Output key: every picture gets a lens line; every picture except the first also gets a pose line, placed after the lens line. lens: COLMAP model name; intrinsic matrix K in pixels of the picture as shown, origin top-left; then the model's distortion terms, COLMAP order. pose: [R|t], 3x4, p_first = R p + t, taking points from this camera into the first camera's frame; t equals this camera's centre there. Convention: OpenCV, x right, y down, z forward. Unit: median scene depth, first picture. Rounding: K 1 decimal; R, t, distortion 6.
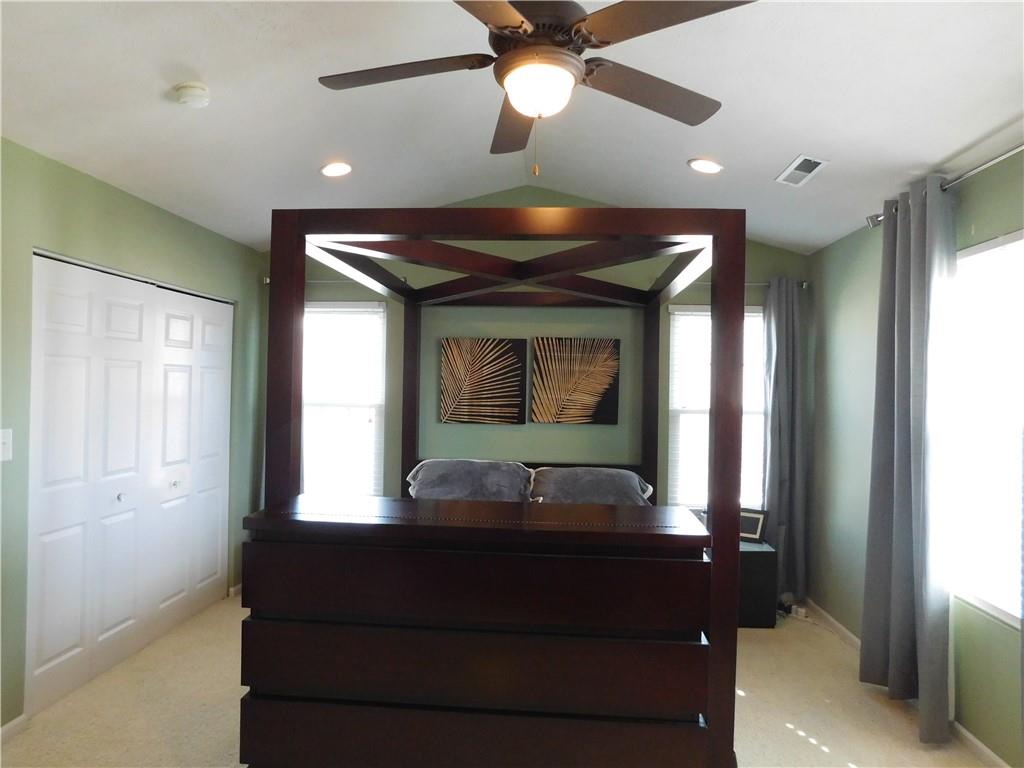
lens RADIAL K [[681.4, 0, 508.9], [0, 681.4, 382.3], [0, 0, 1]] dist [-0.049419, 0.031326]
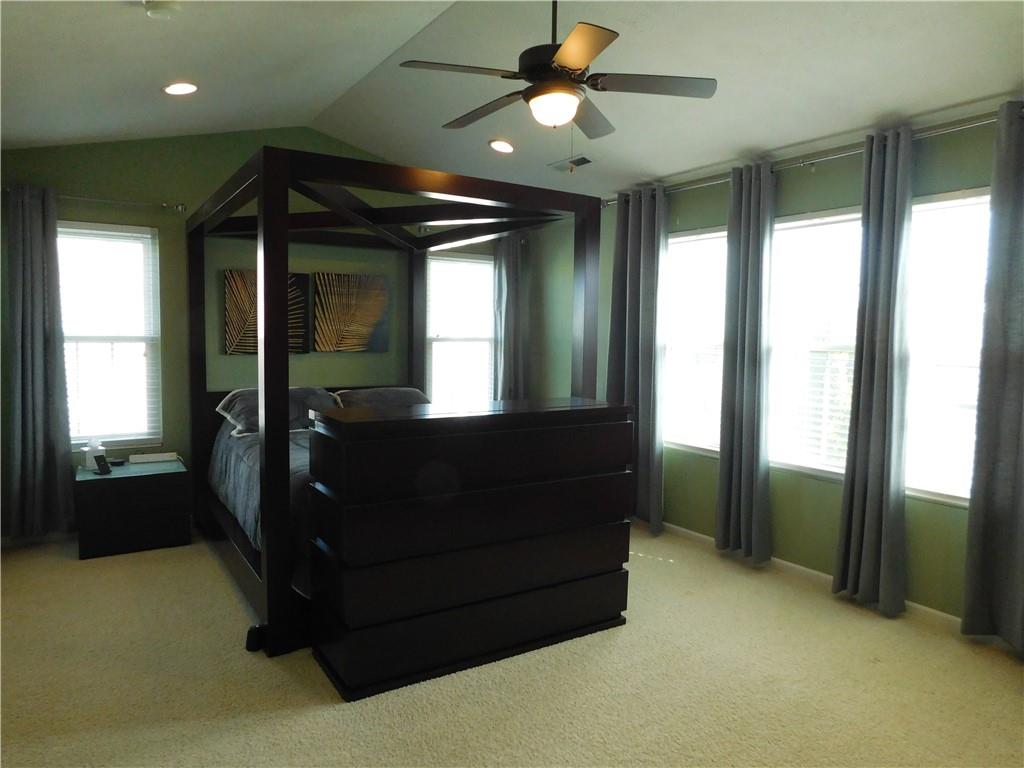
lens RADIAL K [[681.4, 0, 513.4], [0, 681.4, 381.4], [0, 0, 1]] dist [-0.049419, 0.031326]
pose [[0.794759, -0.050277, 0.604839, -0.372235], [-0.005428, 0.995934, 0.089920, 0.007199], [-0.606901, -0.074748, 0.791255, -0.051566]]
